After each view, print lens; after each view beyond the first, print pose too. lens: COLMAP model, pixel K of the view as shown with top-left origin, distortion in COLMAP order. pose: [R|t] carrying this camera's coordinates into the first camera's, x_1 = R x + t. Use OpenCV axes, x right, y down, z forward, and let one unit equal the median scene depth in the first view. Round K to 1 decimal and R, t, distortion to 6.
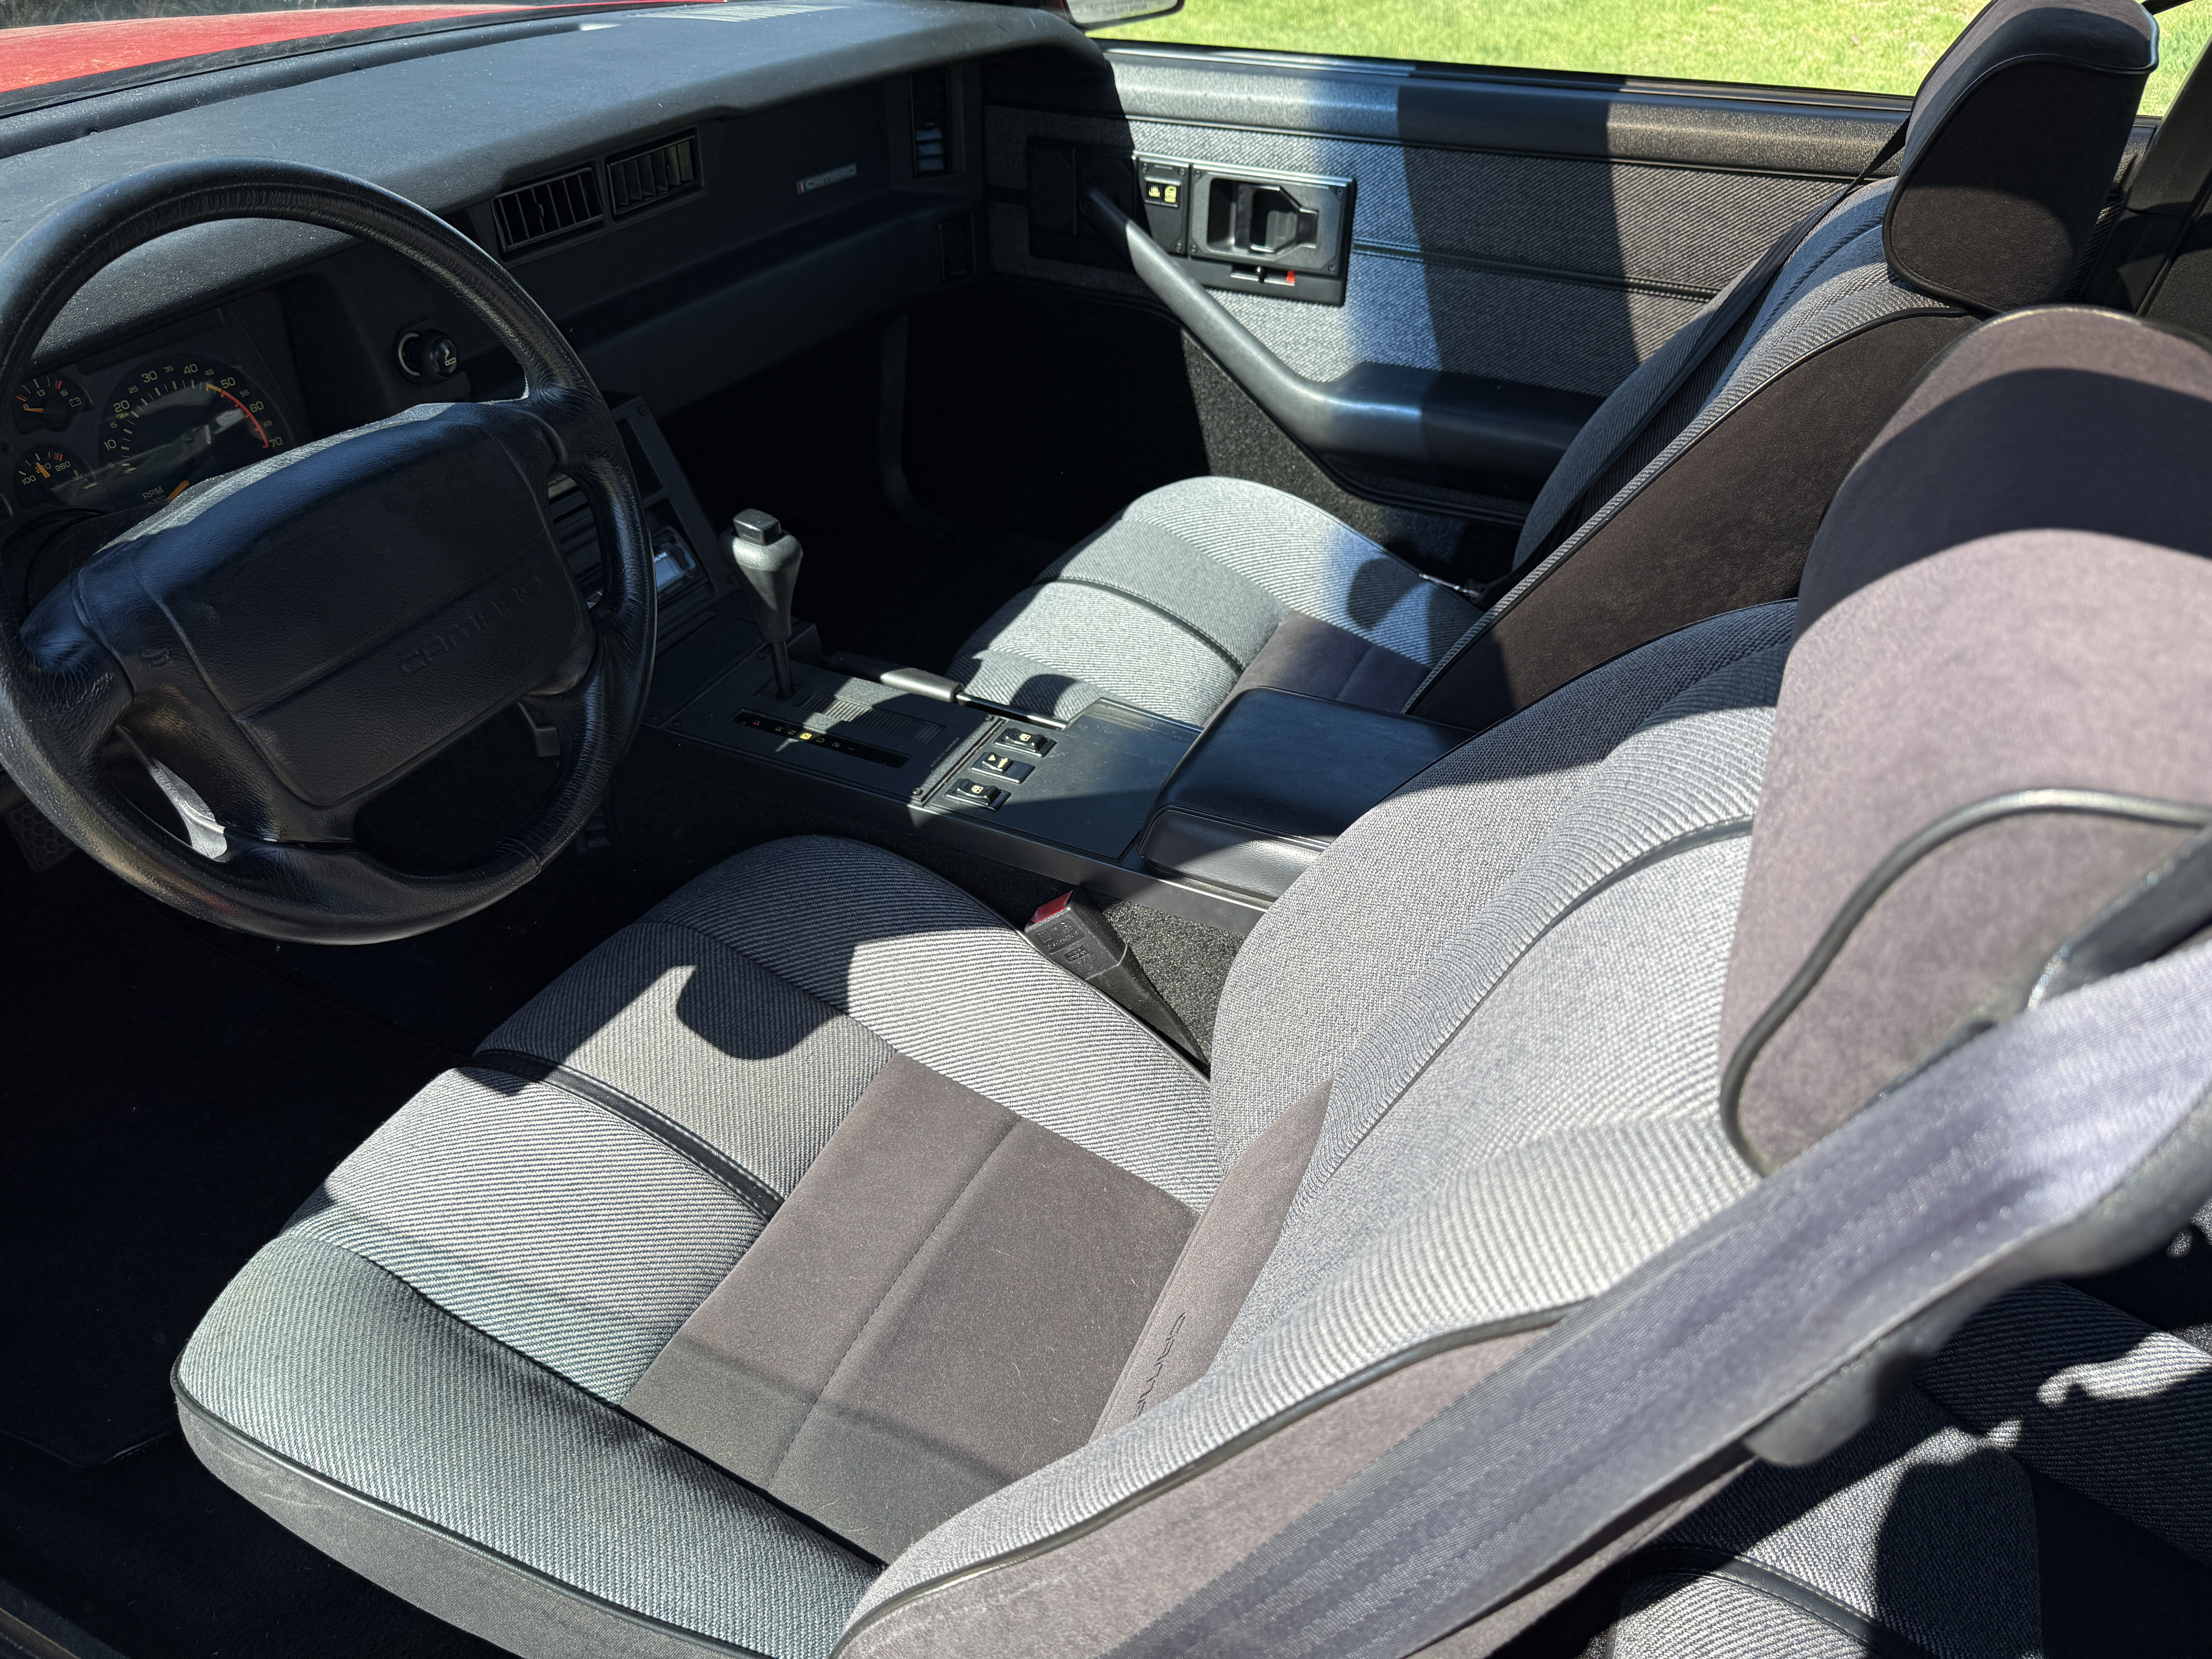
lens RADIAL K [[1583.8, 0, 1106.0], [0, 1583.8, 829.5], [0, 0, 1]] dist [0.082892, -0.154911]
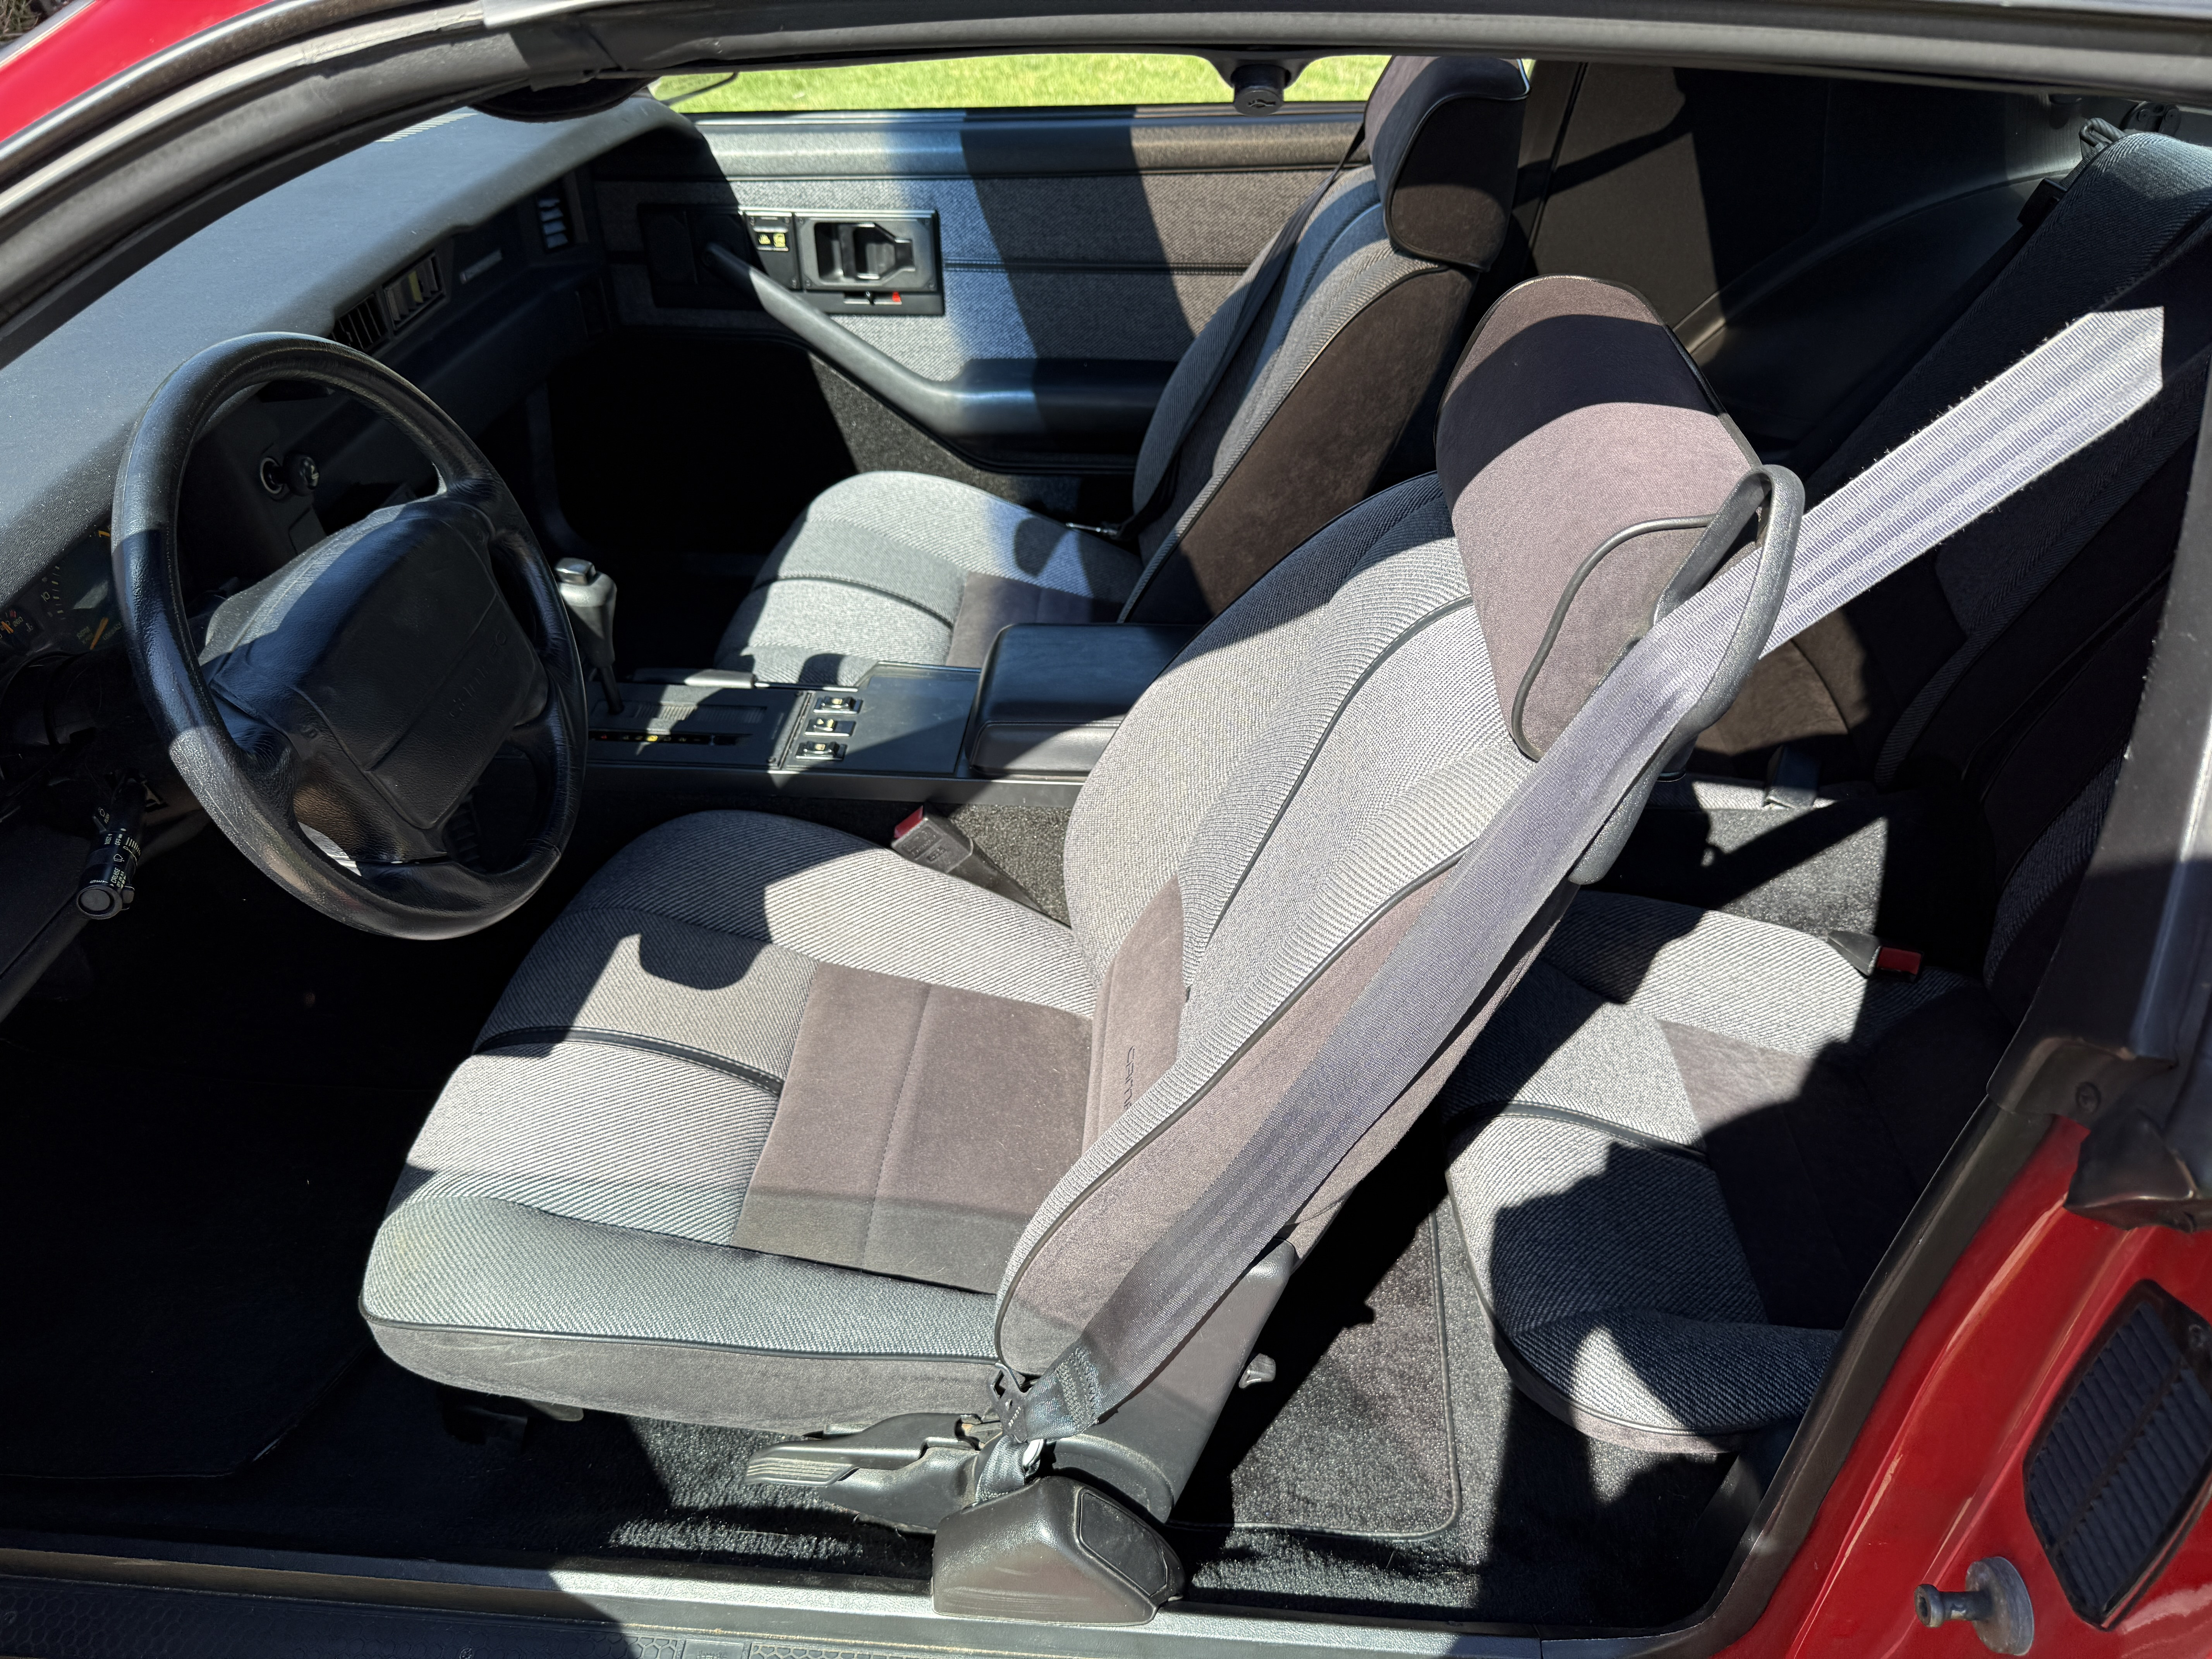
lens RADIAL K [[1583.8, 0, 1106.0], [0, 1583.8, 829.5], [0, 0, 1]] dist [0.082892, -0.154911]
pose [[0.936118, -0.225584, 0.269806, -0.160163], [0.223537, 0.973926, 0.038716, 0.028244], [-0.271505, 0.024069, 0.962136, -0.182340]]
